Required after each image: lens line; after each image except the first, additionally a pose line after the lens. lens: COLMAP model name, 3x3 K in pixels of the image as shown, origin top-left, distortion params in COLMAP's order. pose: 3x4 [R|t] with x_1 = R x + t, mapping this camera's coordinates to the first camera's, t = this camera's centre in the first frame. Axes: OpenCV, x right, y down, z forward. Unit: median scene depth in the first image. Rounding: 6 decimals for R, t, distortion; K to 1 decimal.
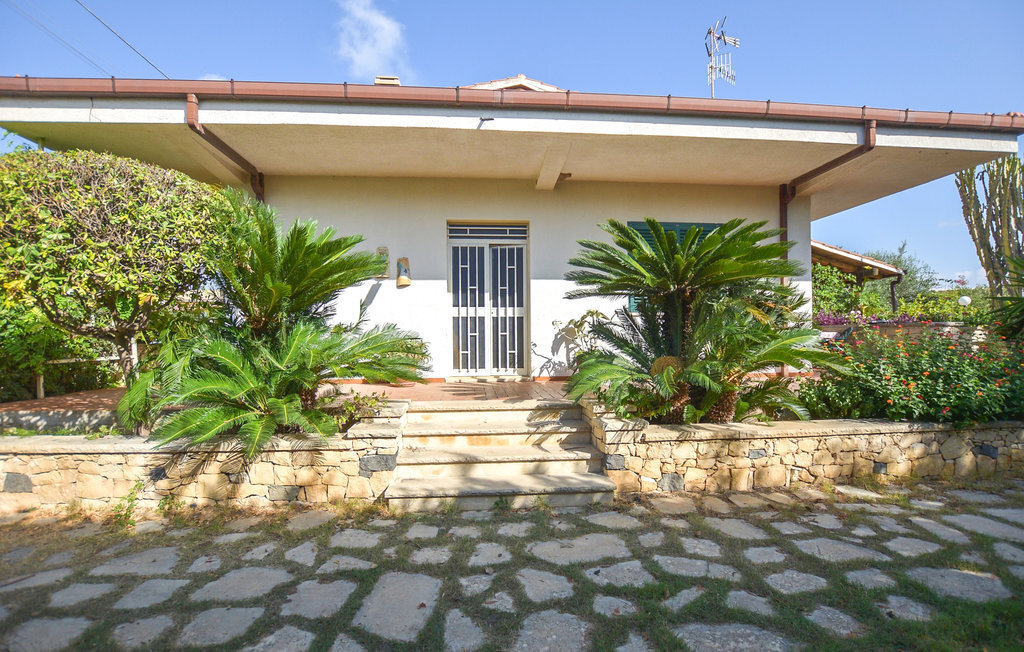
lens RADIAL K [[478.3, 0, 512.0], [0, 478.3, 326.0], [0, 0, 1]] dist [-0.023826, 0.000380]
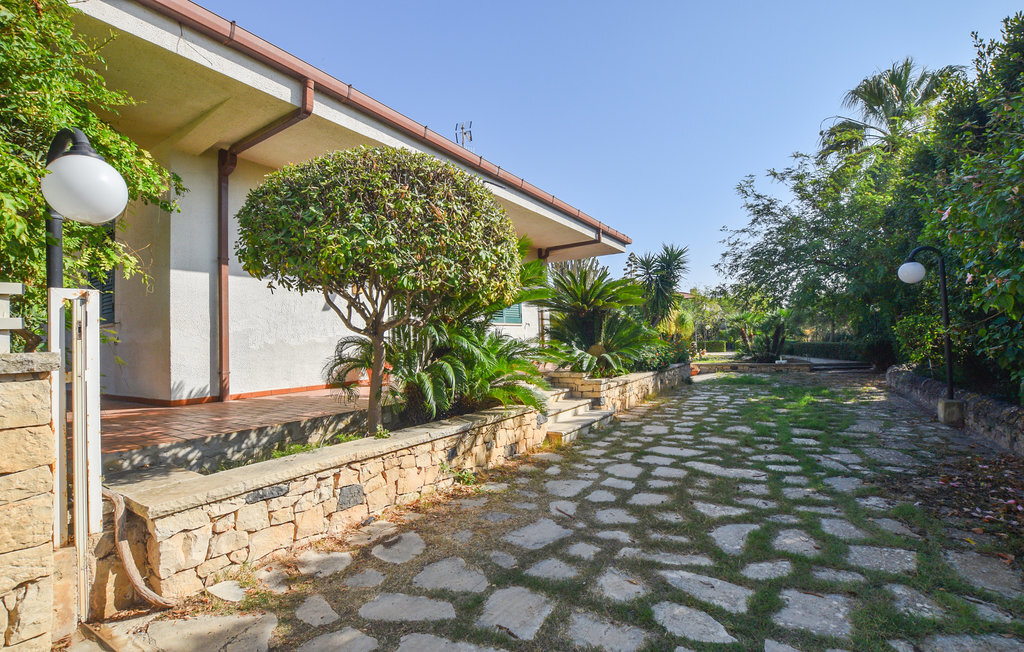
lens RADIAL K [[453.7, 0, 512.0], [0, 453.7, 326.0], [0, 0, 1]] dist [-0.021311, 0.000693]
pose [[0.611047, 0.013735, 0.791475, -1.494134], [0.008739, 0.999671, -0.024095, 0.030373], [-0.791546, 0.021640, 0.610726, 0.198317]]
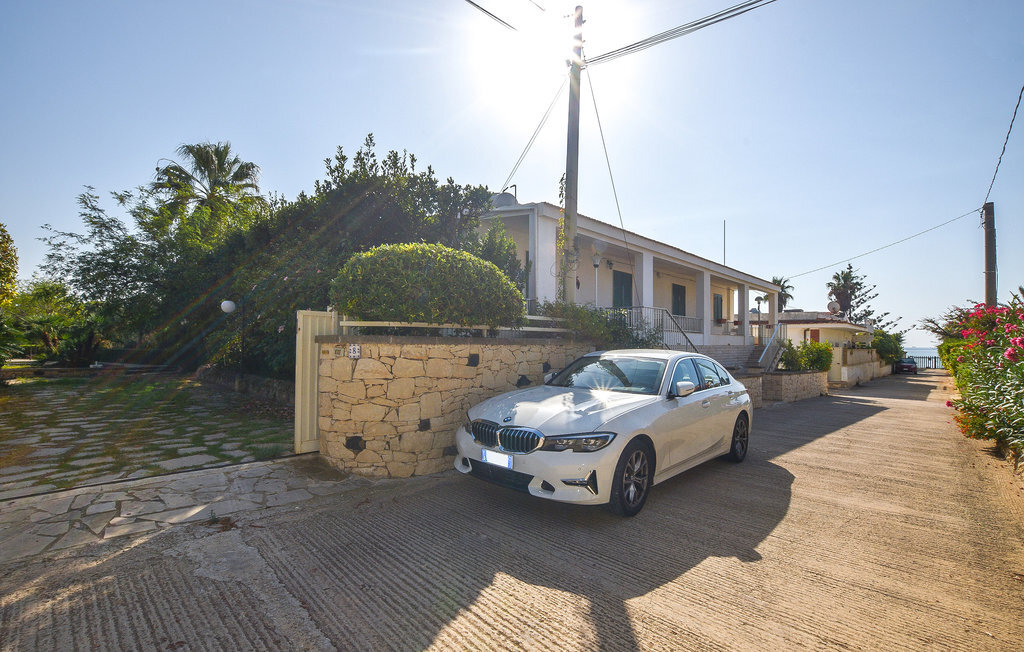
lens RADIAL K [[453.7, 0, 512.0], [0, 453.7, 326.0], [0, 0, 1]] dist [-0.021311, 0.000693]
pose [[-0.639676, 0.031281, 0.768008, -2.661738], [-0.027472, 0.997603, -0.063513, 0.059932], [-0.768154, -0.061727, -0.637283, 0.467183]]
